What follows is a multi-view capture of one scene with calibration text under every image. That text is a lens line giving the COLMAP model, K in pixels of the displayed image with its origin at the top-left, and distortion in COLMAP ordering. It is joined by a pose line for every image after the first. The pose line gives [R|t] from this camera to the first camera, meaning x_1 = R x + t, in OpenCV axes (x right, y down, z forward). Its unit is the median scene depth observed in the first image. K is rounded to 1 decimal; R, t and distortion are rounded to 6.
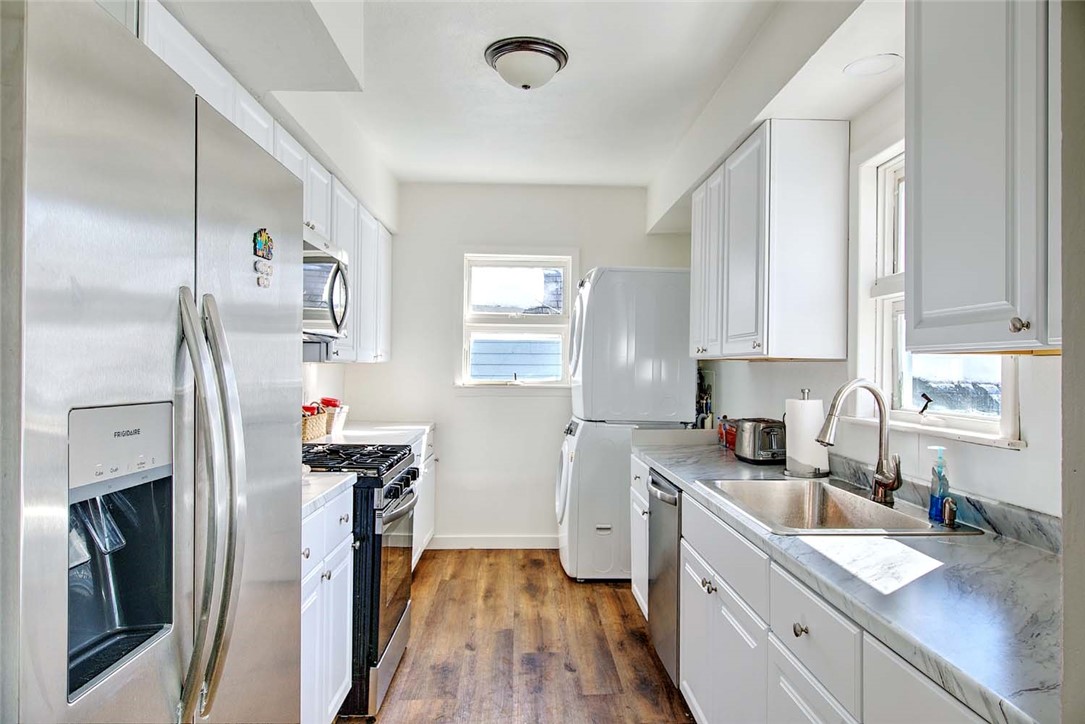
lens RADIAL K [[699.8, 0, 544.1], [0, 699.8, 363.7], [0, 0, 1]] dist [0.005785, -0.007863]
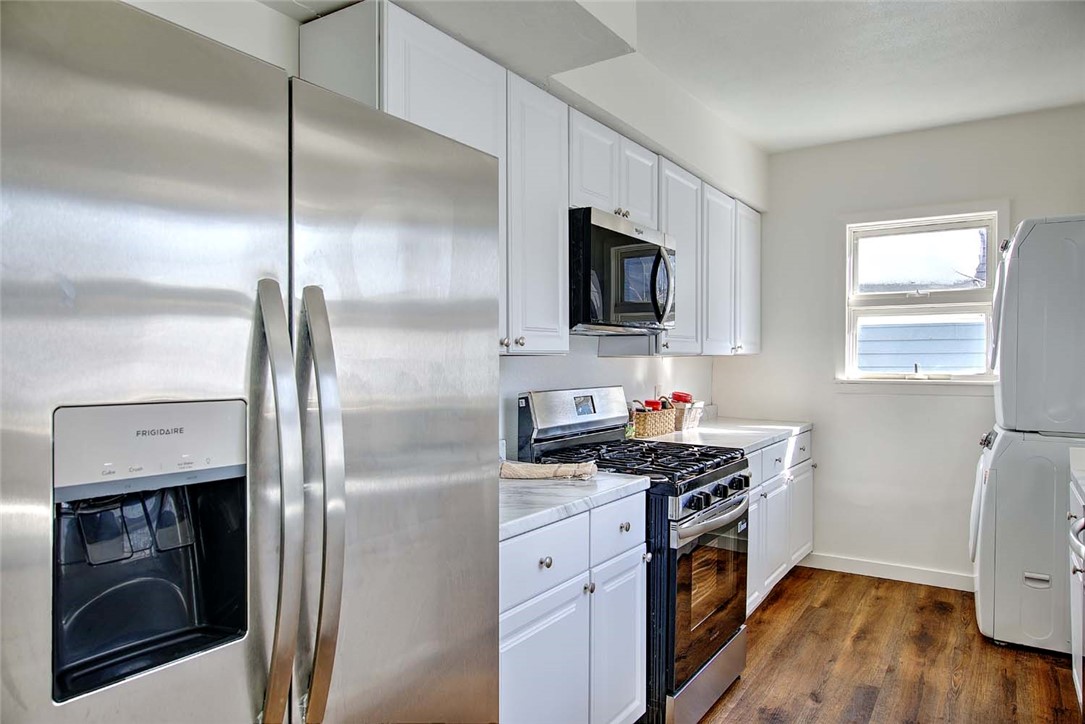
lens RADIAL K [[699.8, 0, 540.7], [0, 699.8, 364.9], [0, 0, 1]] dist [0.005785, -0.007863]
pose [[0.814666, -0.004606, -0.579912, 0.092126], [0.011676, 0.999896, 0.008461, 0.000853], [0.579813, -0.013664, 0.814635, 0.117578]]
